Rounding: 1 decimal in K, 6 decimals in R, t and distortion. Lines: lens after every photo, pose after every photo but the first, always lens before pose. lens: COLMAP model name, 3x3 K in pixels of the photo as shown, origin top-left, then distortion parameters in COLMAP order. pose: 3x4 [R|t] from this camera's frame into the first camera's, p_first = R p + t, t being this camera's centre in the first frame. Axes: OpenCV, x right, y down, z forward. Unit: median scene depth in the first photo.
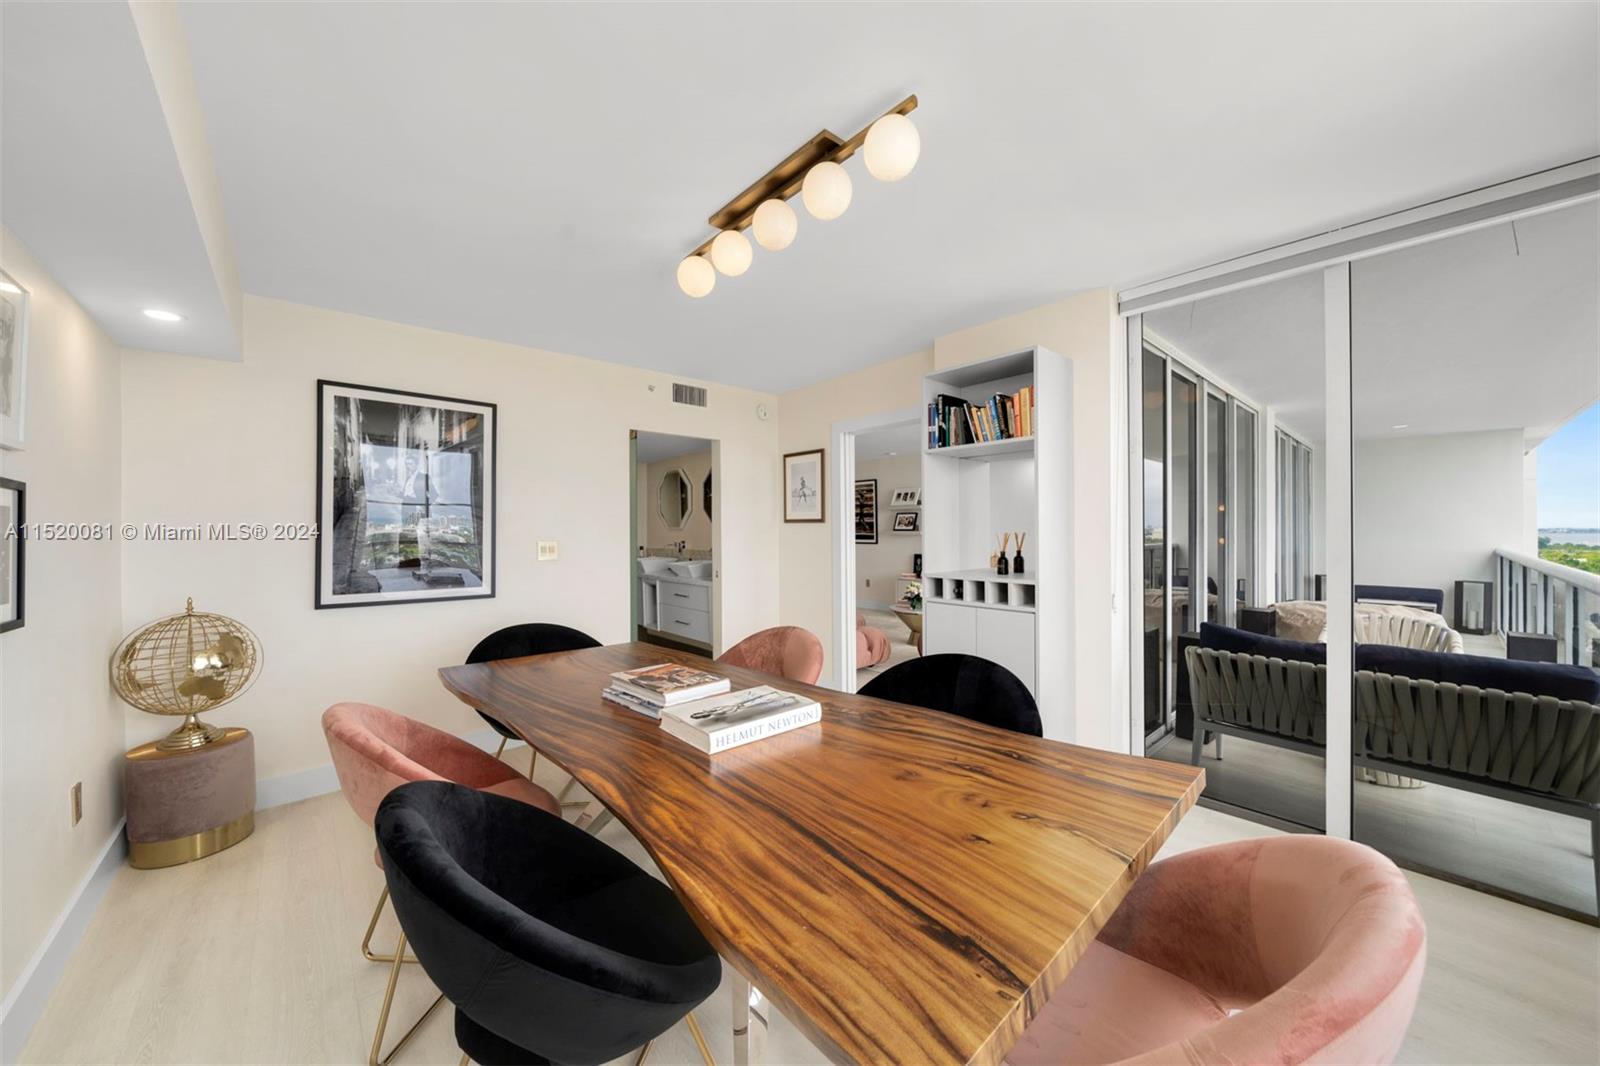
lens RADIAL K [[658.6, 0, 796.1], [0, 658.6, 528.1], [0, 0, 1]] dist [-0.001938, 0.000038]
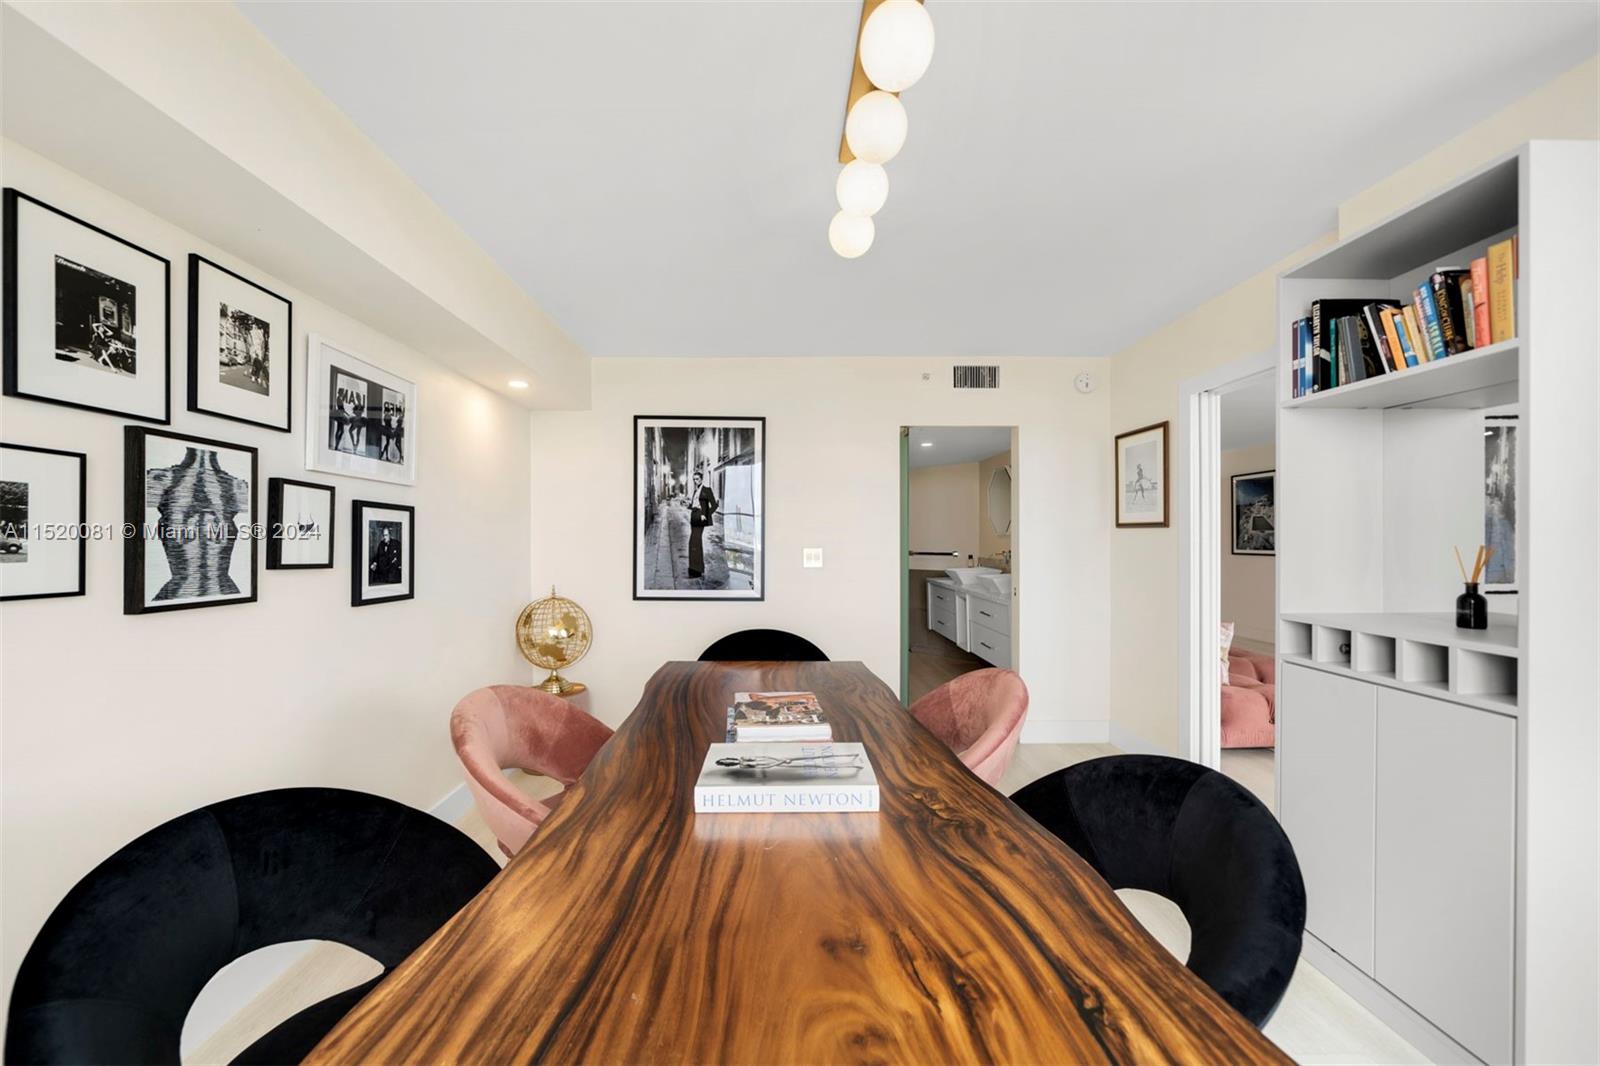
lens RADIAL K [[646.5, 0, 797.7], [0, 646.5, 534.2], [0, 0, 1]] dist [-0.002290, 0.000127]
pose [[0.711937, -0.000163, -0.702243, 0.327006], [-0.000035, 1.000000, -0.000268, -0.001006], [0.702243, 0.000215, 0.711937, 0.323124]]
